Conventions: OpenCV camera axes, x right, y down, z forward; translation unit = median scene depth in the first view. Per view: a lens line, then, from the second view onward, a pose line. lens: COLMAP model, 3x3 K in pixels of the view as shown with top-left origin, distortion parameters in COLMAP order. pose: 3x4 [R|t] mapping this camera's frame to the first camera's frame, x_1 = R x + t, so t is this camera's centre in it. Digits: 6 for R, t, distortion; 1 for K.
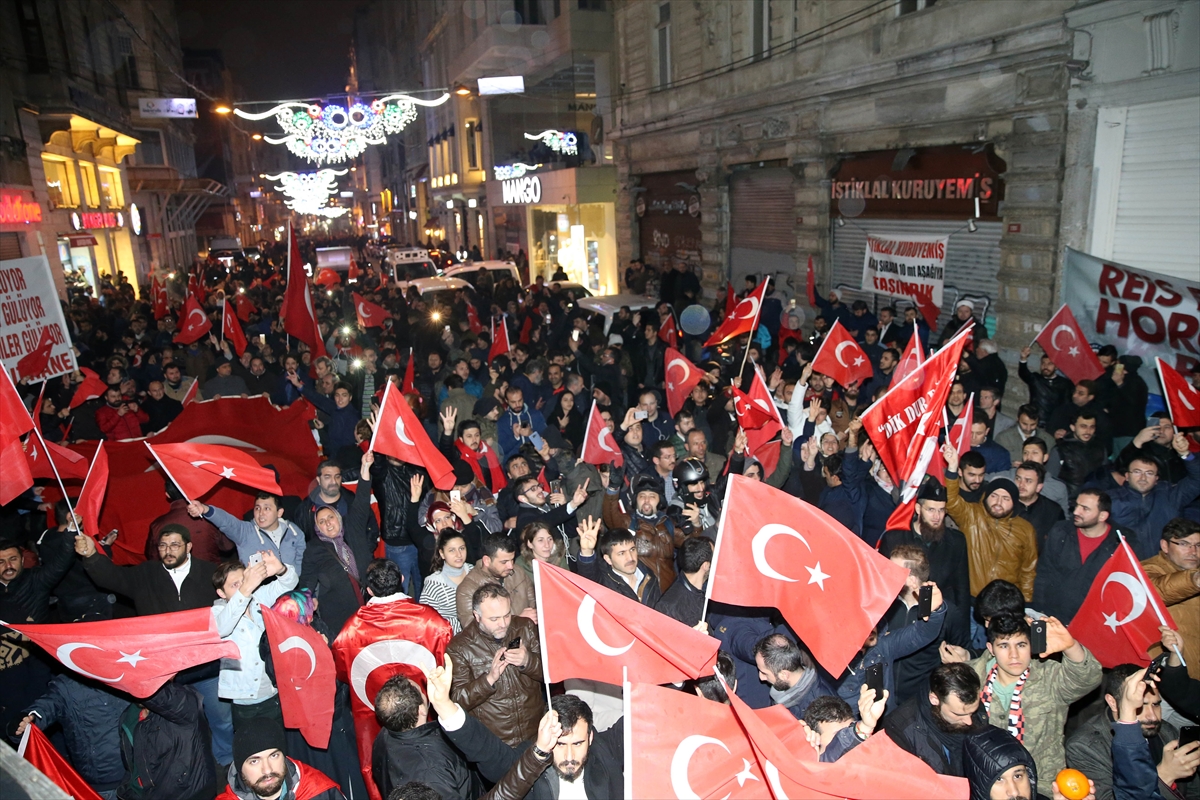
lens RADIAL K [[820.2, 0, 592.9], [0, 820.2, 401.1], [0, 0, 1]] dist [-0.076304, 0.023053]
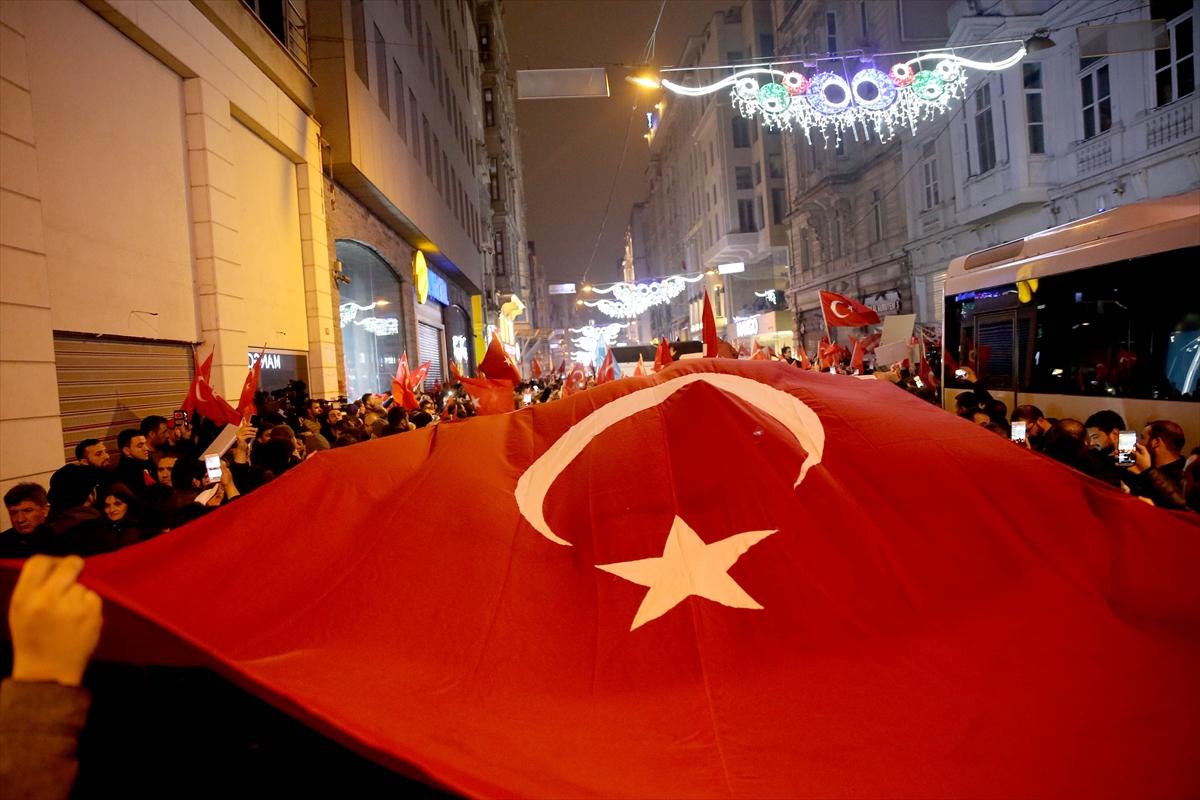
lens RADIAL K [[820.2, 0, 594.0], [0, 820.2, 407.4], [0, 0, 1]] dist [-0.076304, 0.023053]
pose [[0.953620, -0.016380, -0.300567, 0.086630], [-0.037363, 0.984355, -0.172188, 0.152274], [0.298685, 0.175432, 0.938089, -0.470779]]
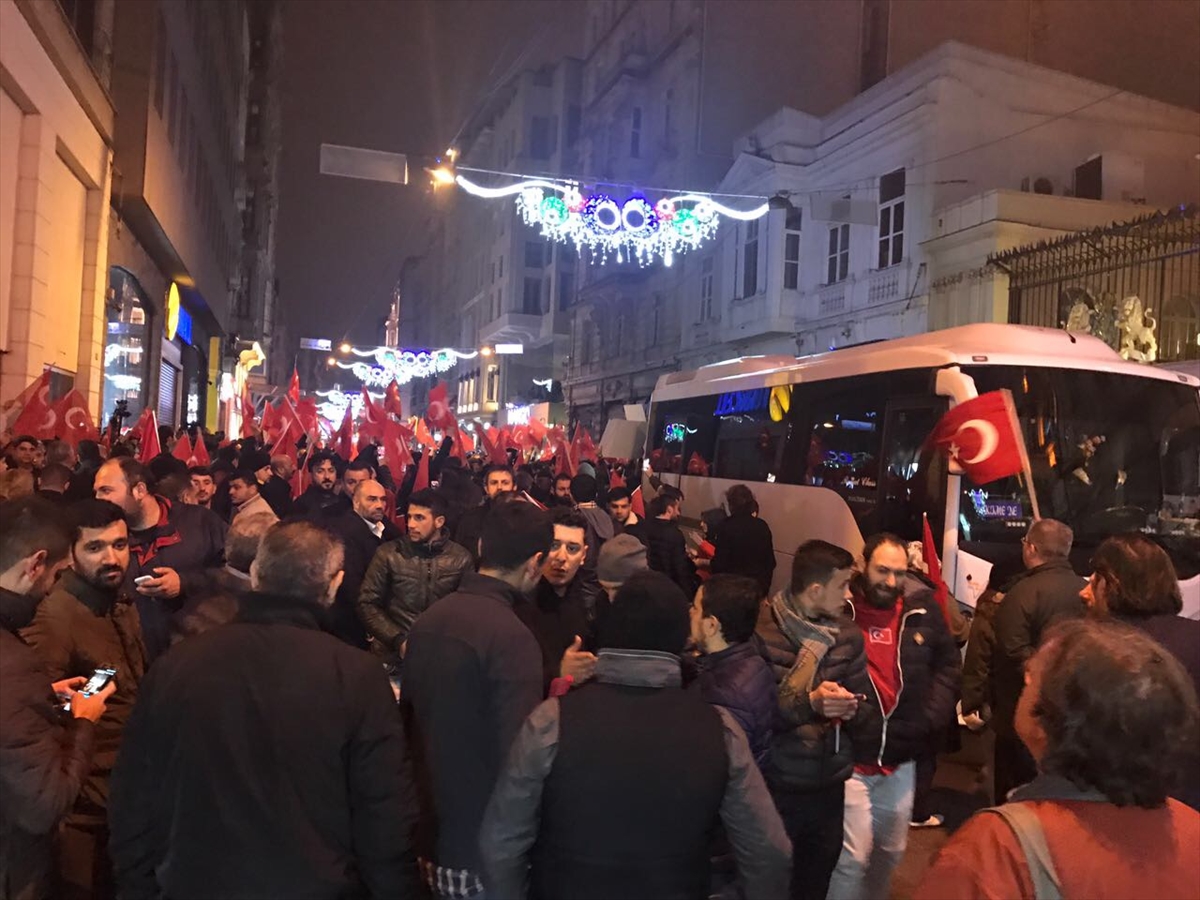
lens RADIAL K [[983.1, 0, 597.2], [0, 983.1, 461.4], [0, 0, 1]] dist [0.036338, -0.047872]
pose [[0.995248, 0.088416, -0.040780, 0.107508], [-0.095572, 0.967144, -0.235580, 0.184294], [0.018611, 0.238358, 0.970999, -0.571894]]
